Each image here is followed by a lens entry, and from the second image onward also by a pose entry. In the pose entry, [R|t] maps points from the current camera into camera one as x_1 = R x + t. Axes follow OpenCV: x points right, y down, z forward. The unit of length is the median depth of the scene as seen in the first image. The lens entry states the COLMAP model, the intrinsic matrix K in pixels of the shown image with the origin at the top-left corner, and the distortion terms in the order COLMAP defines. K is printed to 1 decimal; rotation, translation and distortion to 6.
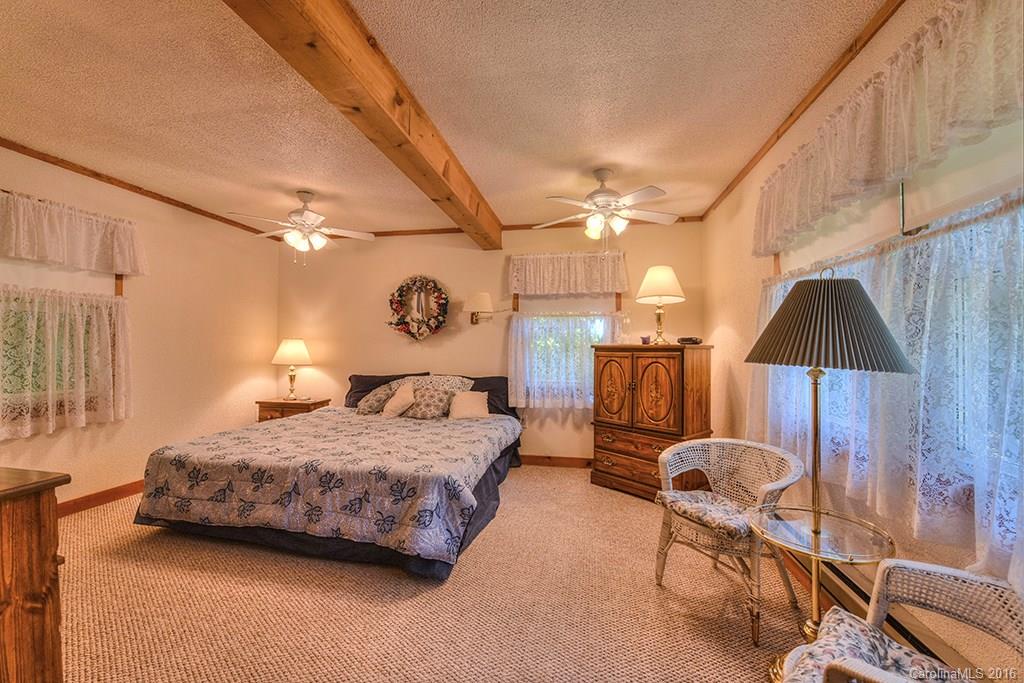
lens RADIAL K [[409.6, 0, 501.5], [0, 409.6, 342.8], [0, 0, 1]] dist [-0.019560, -0.000726]
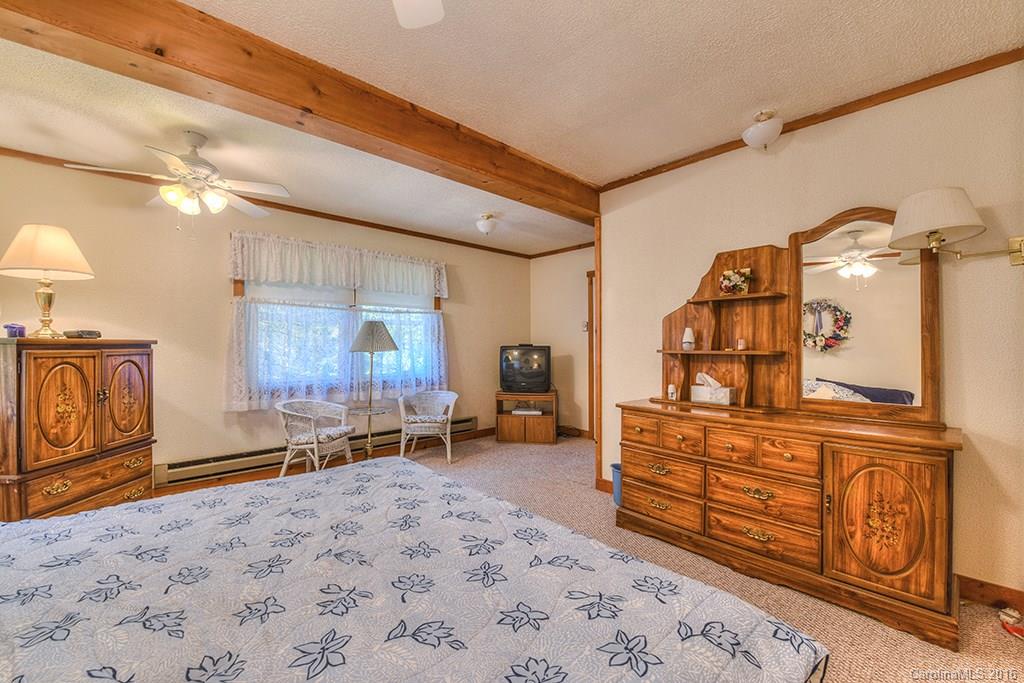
lens RADIAL K [[409.6, 0, 500.9], [0, 409.6, 342.7], [0, 0, 1]] dist [-0.019560, -0.000726]
pose [[-0.812532, -0.001167, 0.582915, -0.639076], [-0.011842, 0.999825, -0.014505, 0.012271], [-0.582796, -0.018689, -0.812404, 1.099697]]
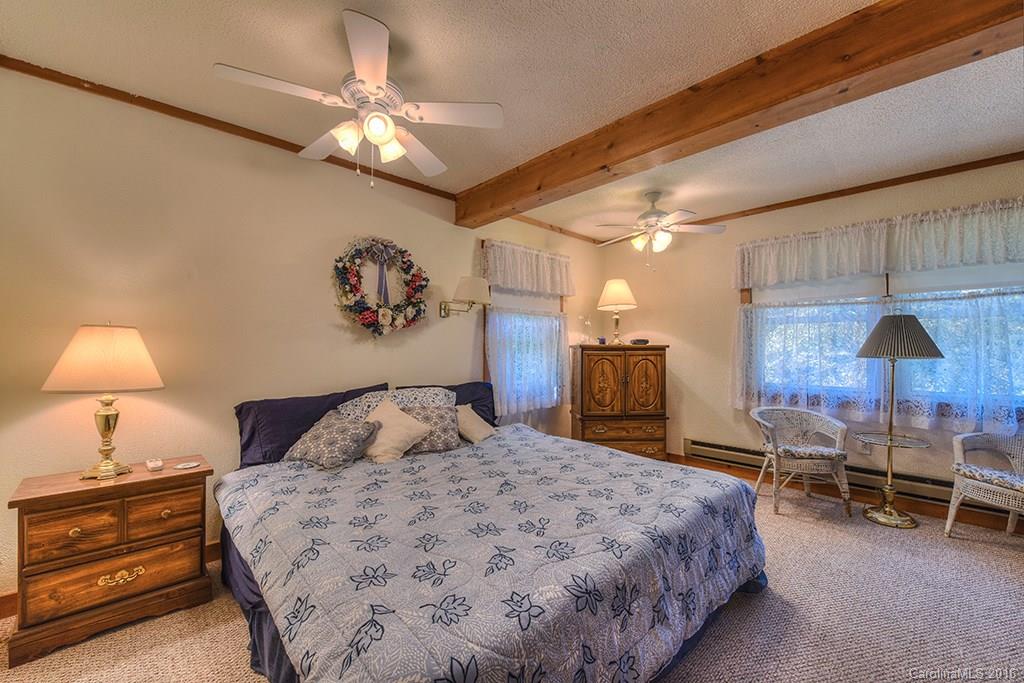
lens RADIAL K [[409.6, 0, 514.9], [0, 409.6, 341.1], [0, 0, 1]] dist [-0.019560, -0.000726]
pose [[0.569387, 0.008659, 0.822024, -0.771617], [-0.010240, 0.999942, -0.003440, 0.001291], [-0.822006, -0.006459, 0.569442, 0.560254]]
